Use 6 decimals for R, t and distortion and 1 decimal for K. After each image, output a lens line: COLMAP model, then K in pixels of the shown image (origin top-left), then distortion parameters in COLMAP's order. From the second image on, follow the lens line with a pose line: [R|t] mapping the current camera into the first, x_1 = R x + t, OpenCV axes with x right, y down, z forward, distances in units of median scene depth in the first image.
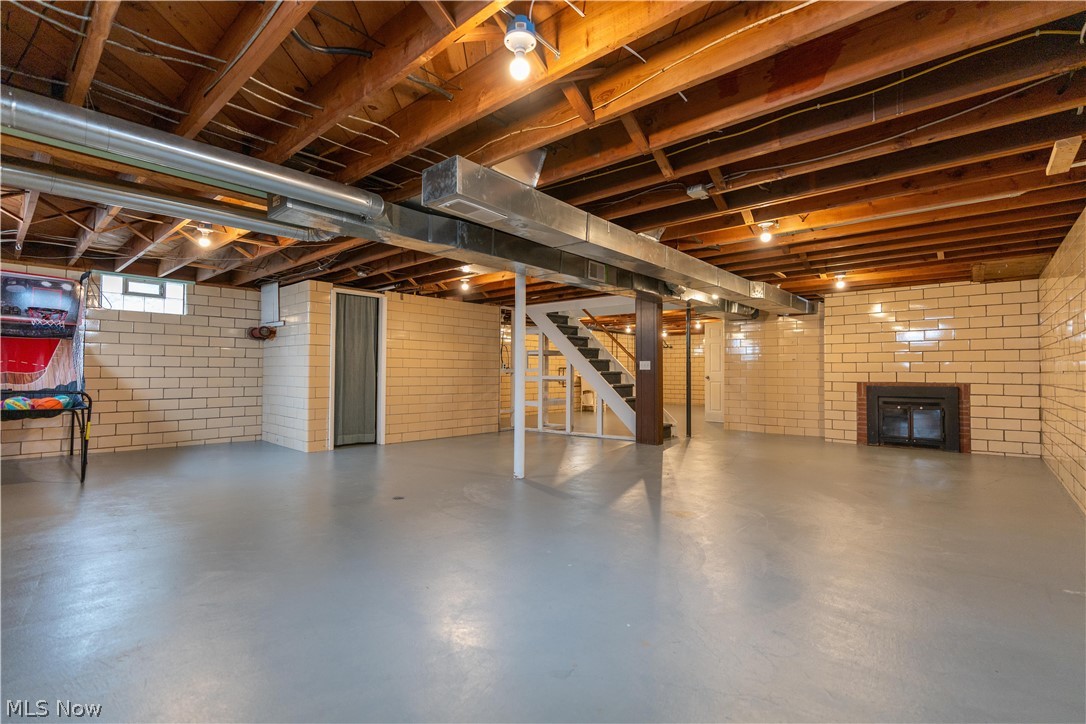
lens RADIAL K [[497.8, 0, 543.0], [0, 497.8, 362.0], [0, 0, 1]] dist [-0.004570, -0.000622]
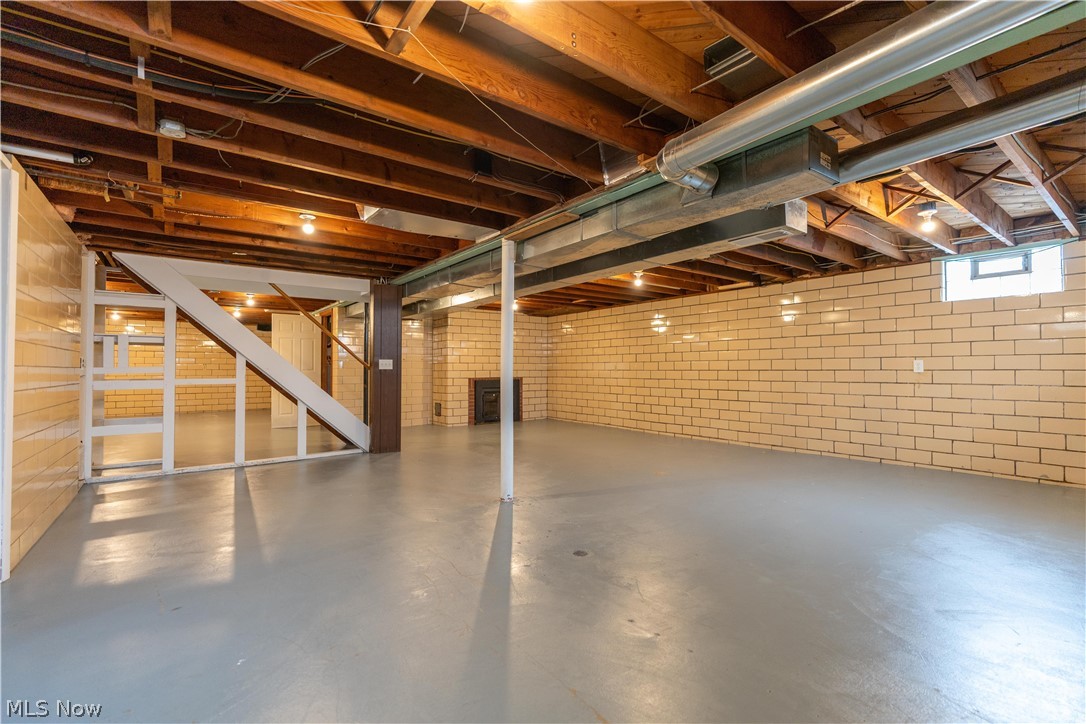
lens RADIAL K [[497.8, 0, 543.0], [0, 497.8, 362.0], [0, 0, 1]] dist [-0.004570, -0.000622]
pose [[0.187085, 0.010397, 0.982289, -0.621082], [-0.018306, 0.999807, -0.007095, 0.004220], [-0.982173, -0.016654, 0.187240, 0.564592]]
